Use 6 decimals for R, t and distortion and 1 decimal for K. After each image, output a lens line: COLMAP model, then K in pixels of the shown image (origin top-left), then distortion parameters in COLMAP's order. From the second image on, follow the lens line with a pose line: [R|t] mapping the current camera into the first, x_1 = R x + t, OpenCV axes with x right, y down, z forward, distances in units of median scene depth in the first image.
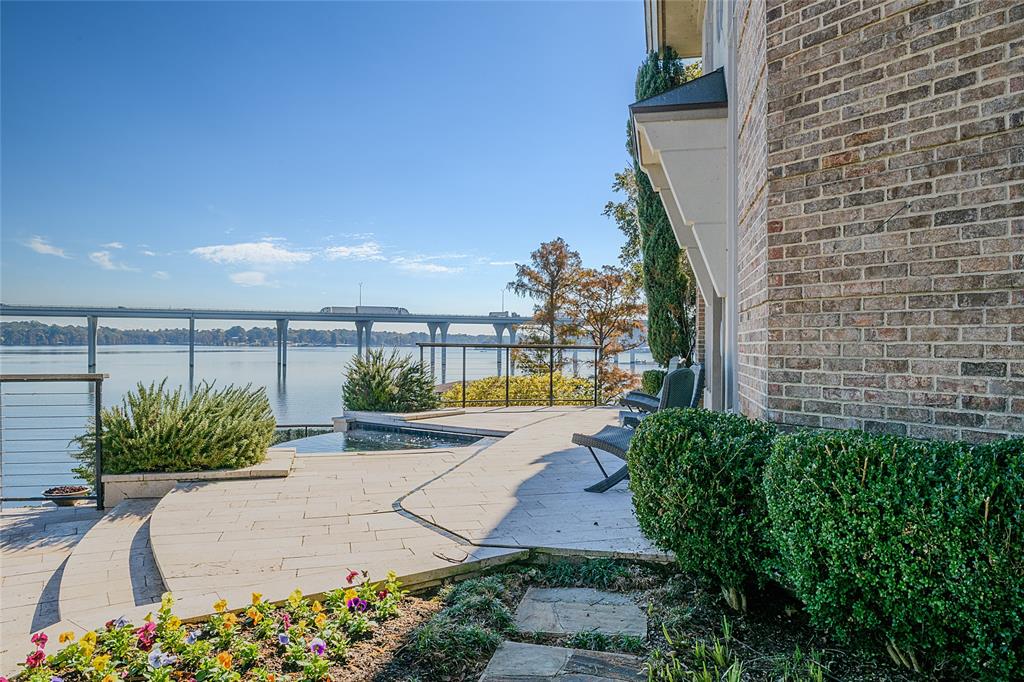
lens RADIAL K [[704.4, 0, 512.0], [0, 704.4, 341.0], [0, 0, 1]] dist [-0.000573, 0.001362]
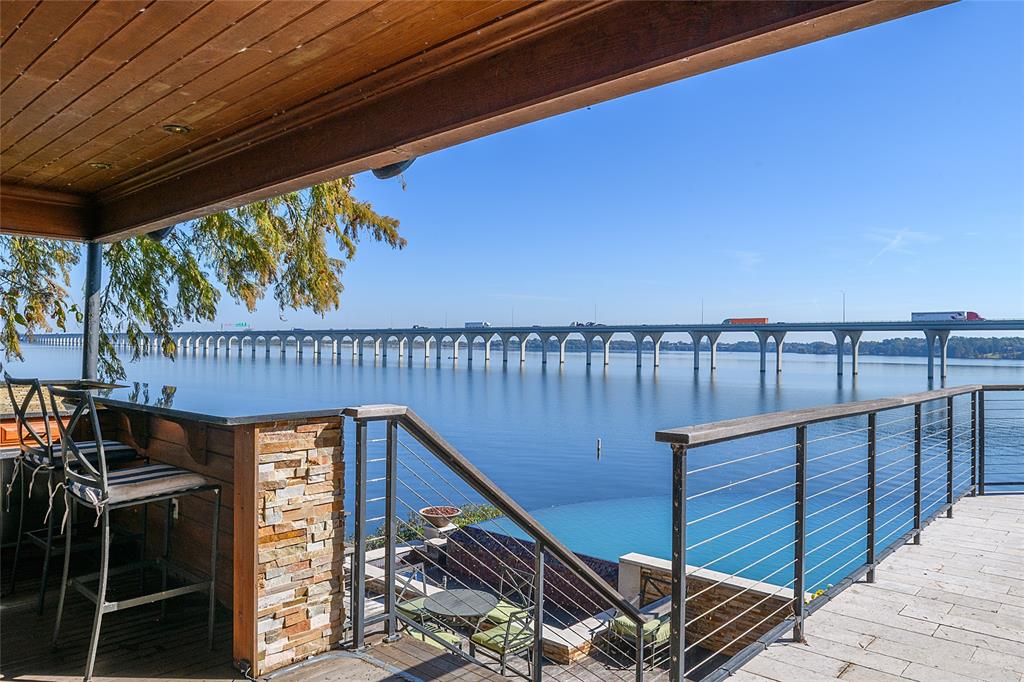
lens RADIAL K [[704.4, 0, 512.0], [0, 704.4, 341.0], [0, 0, 1]] dist [-0.000573, 0.001362]
pose [[0.255491, -0.013510, -0.966717, 0.655553], [-0.007509, 0.999844, -0.015957, 0.005786], [0.966782, 0.011336, 0.255350, 0.355809]]
